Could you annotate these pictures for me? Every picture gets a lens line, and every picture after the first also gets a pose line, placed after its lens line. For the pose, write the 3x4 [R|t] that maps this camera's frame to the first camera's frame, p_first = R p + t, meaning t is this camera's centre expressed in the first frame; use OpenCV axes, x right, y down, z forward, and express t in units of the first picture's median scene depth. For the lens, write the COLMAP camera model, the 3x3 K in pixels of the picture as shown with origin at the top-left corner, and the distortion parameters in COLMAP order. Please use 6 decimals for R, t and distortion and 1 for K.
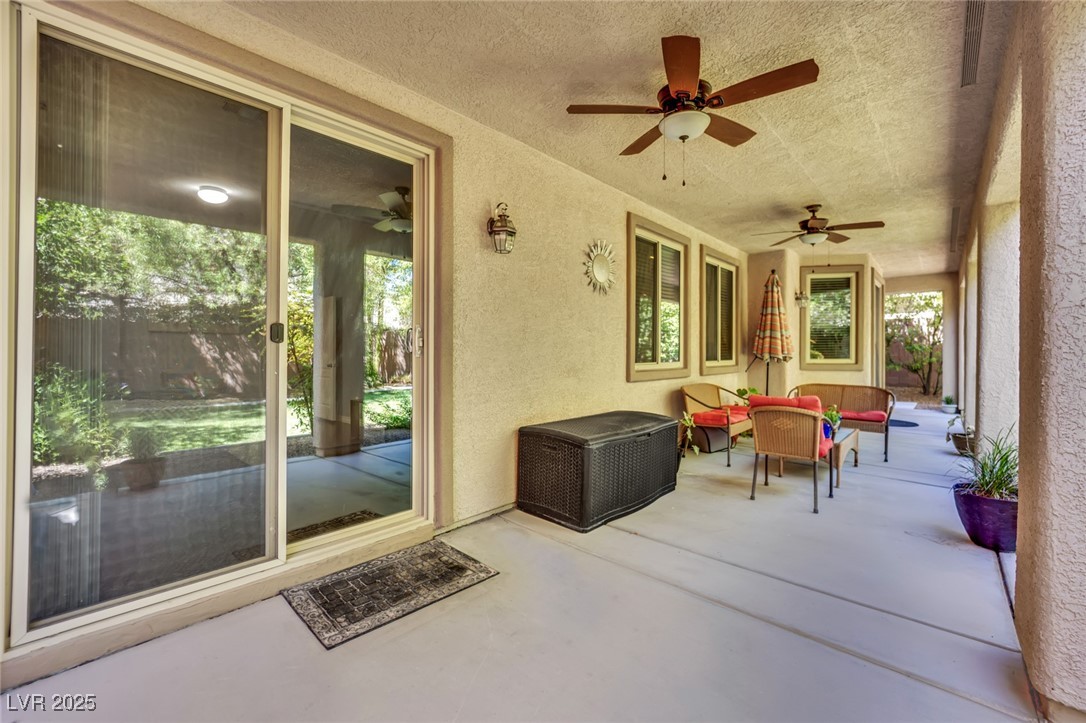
lens RADIAL K [[459.9, 0, 545.2], [0, 459.9, 354.8], [0, 0, 1]] dist [-0.003205, -0.000360]
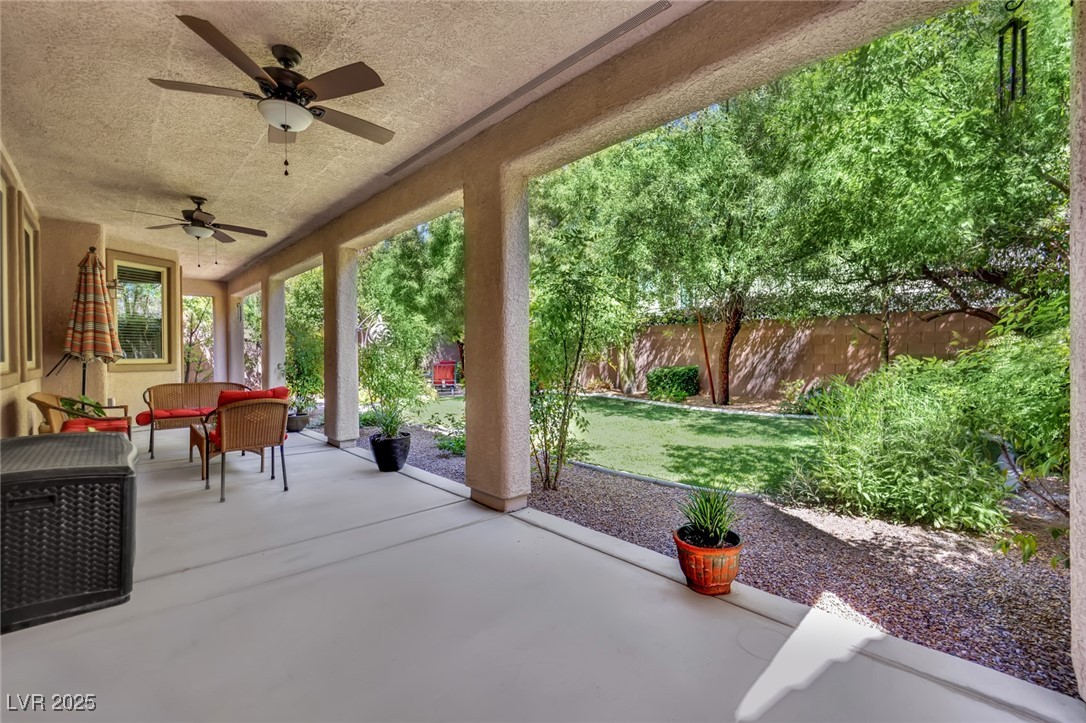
lens RADIAL K [[489.7, 0, 543.0], [0, 489.7, 361.5], [0, 0, 1]] dist [-0.000857, -0.000010]
pose [[0.065115, -0.014352, 0.997775, -0.346573], [0.010079, 0.999855, 0.013724, 0.011752], [-0.997827, 0.009163, 0.065250, 0.181826]]
